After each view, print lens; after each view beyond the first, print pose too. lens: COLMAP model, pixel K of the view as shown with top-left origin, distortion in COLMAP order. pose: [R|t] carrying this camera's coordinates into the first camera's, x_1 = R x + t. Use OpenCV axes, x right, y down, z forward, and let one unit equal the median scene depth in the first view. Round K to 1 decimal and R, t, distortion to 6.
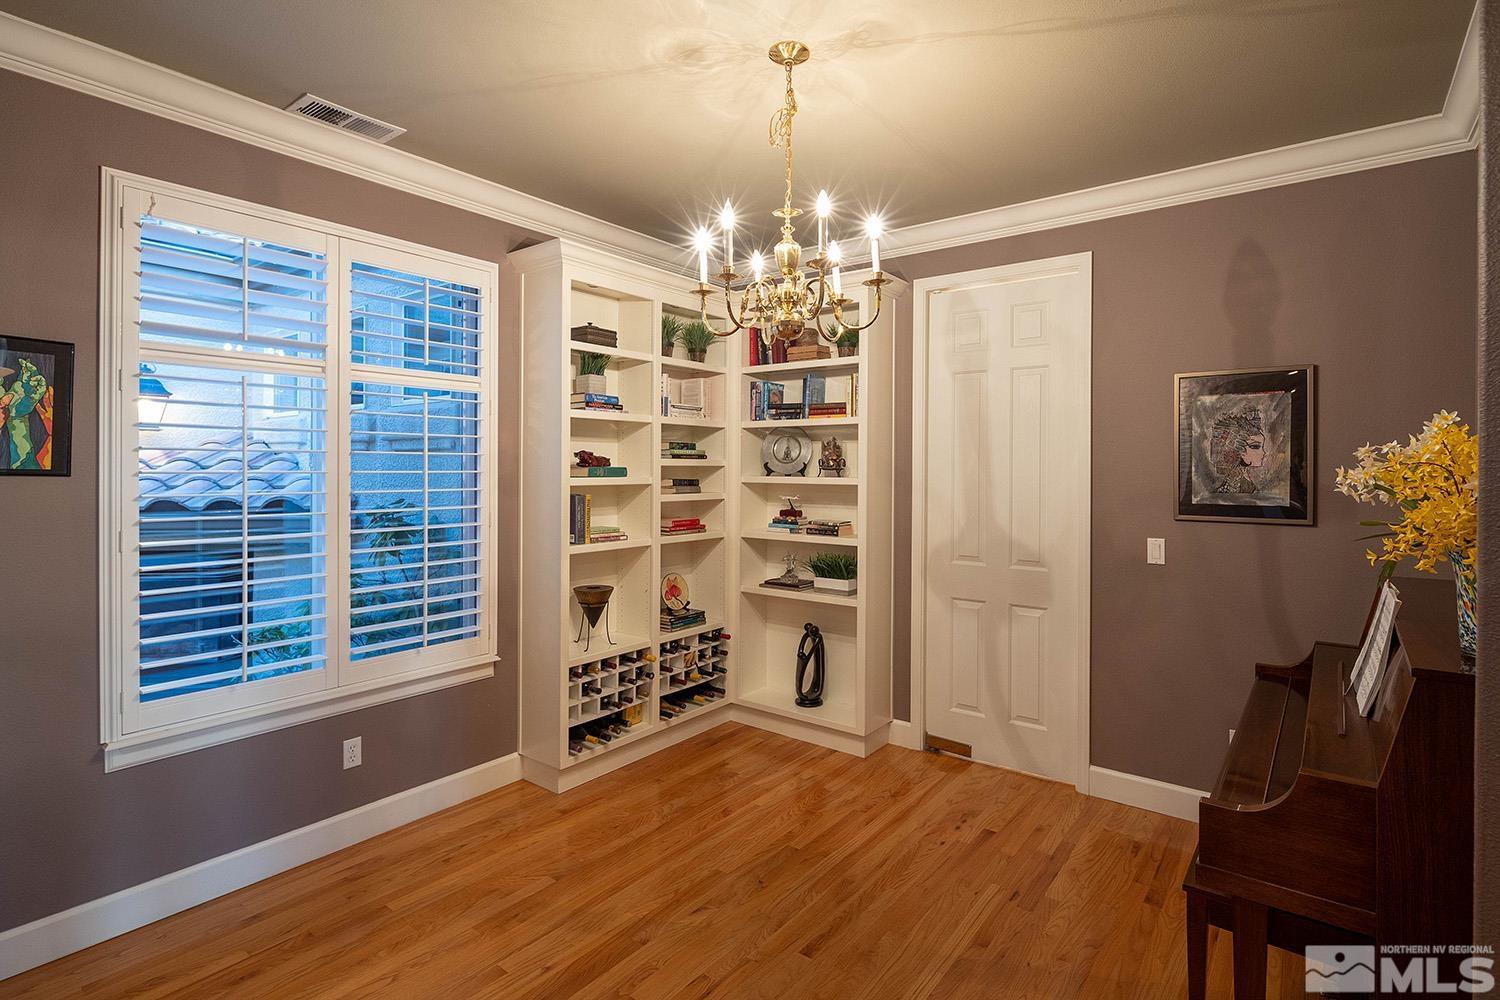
lens RADIAL K [[735.4, 0, 752.6], [0, 735.4, 469.9], [0, 0, 1]] dist [0.005770, -0.001084]
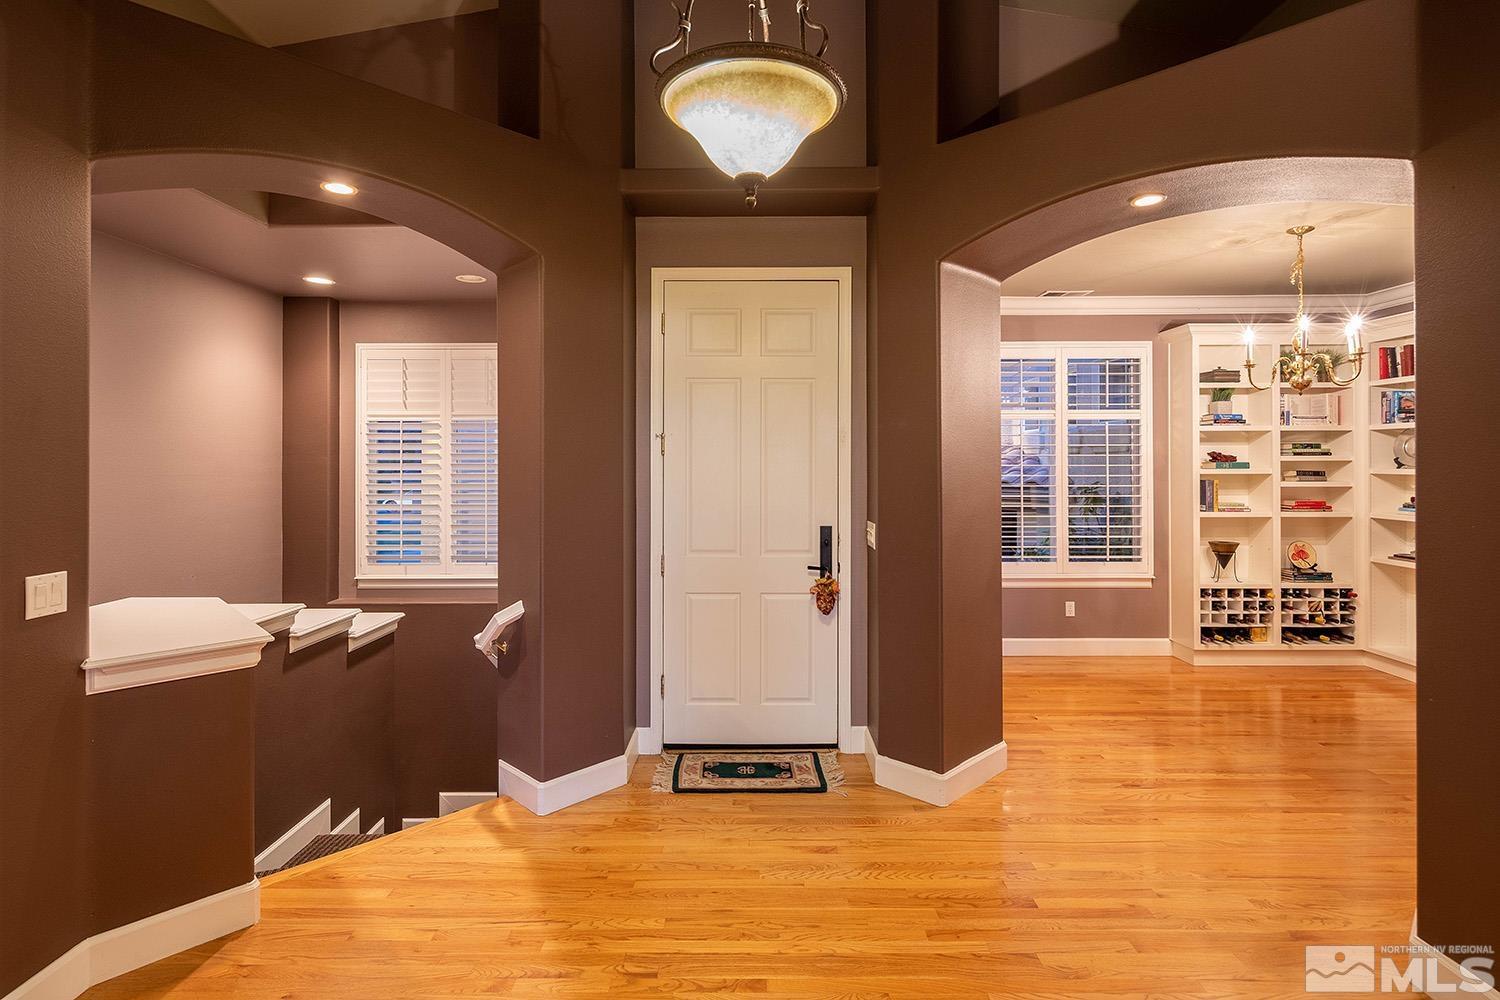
lens RADIAL K [[735.4, 0, 746.8], [0, 735.4, 457.8], [0, 0, 1]] dist [0.005770, -0.001084]
pose [[0.603783, -0.009960, -0.797087, 0.400788], [0.003042, 0.999943, -0.010191, -0.000386], [0.797143, 0.003728, 0.603779, -0.693616]]
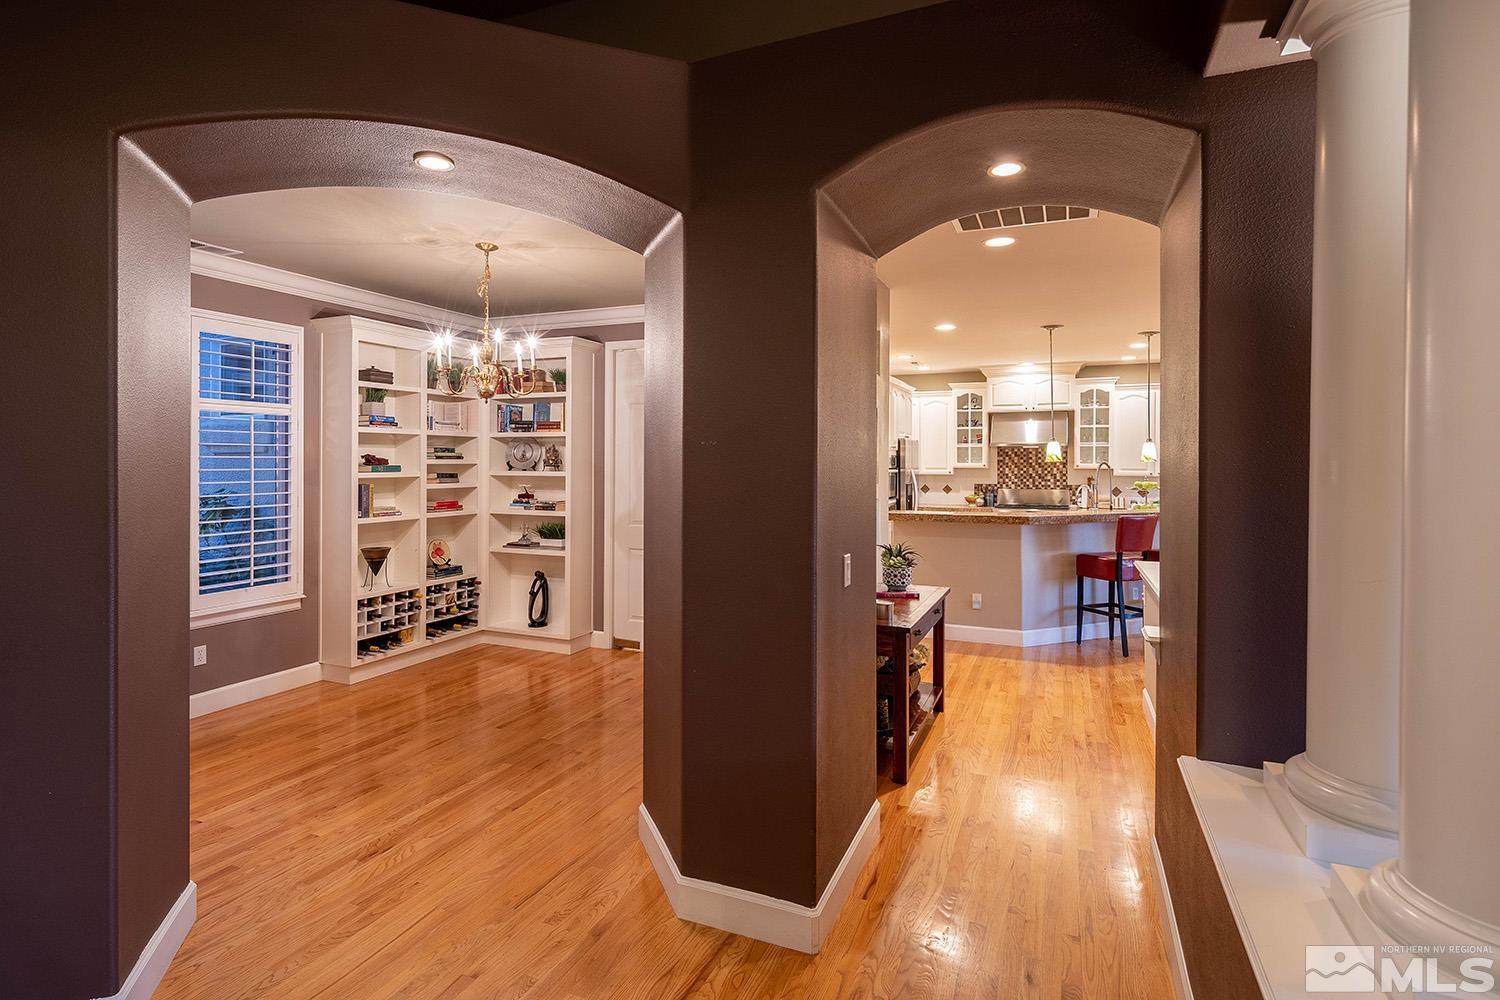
lens RADIAL K [[735.4, 0, 749.6], [0, 735.4, 462.6], [0, 0, 1]] dist [0.005770, -0.001084]
pose [[0.969866, -0.001296, 0.243637, 0.146802], [0.000829, 0.999998, 0.002020, -0.011768], [-0.243639, -0.001757, 0.969864, -0.595607]]
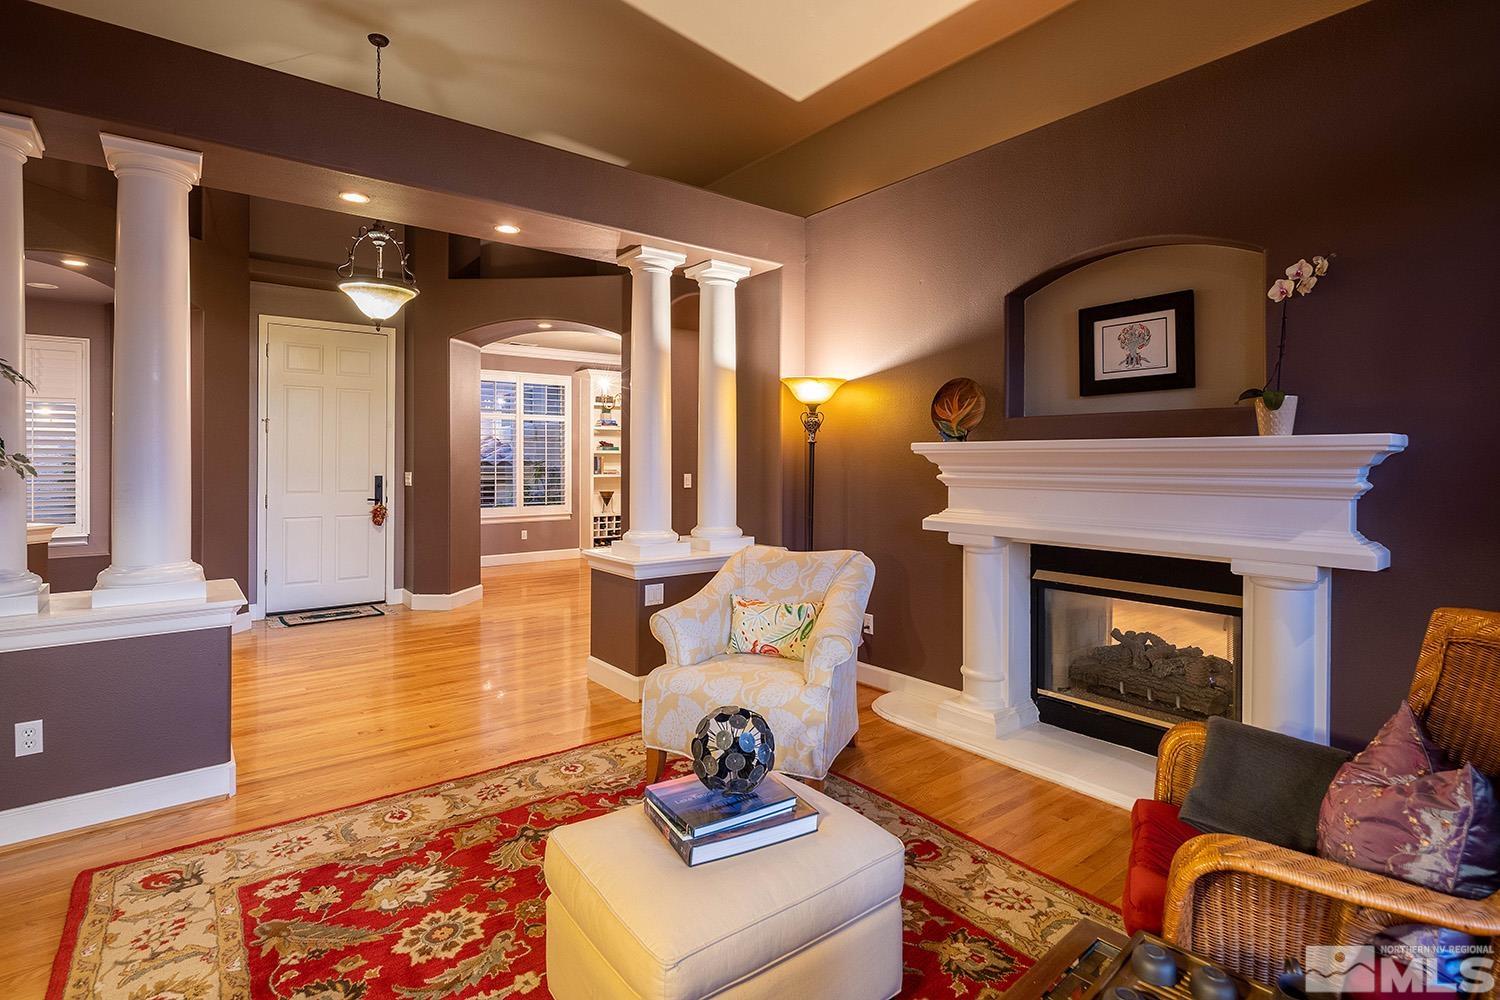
lens RADIAL K [[735.4, 0, 751.6], [0, 735.4, 461.9], [0, 0, 1]] dist [0.005770, -0.001084]
pose [[0.969411, -0.002696, -0.245427, 0.971346], [0.002257, 0.999995, -0.002073, 0.057919], [0.245431, 0.001456, 0.969413, -1.504923]]
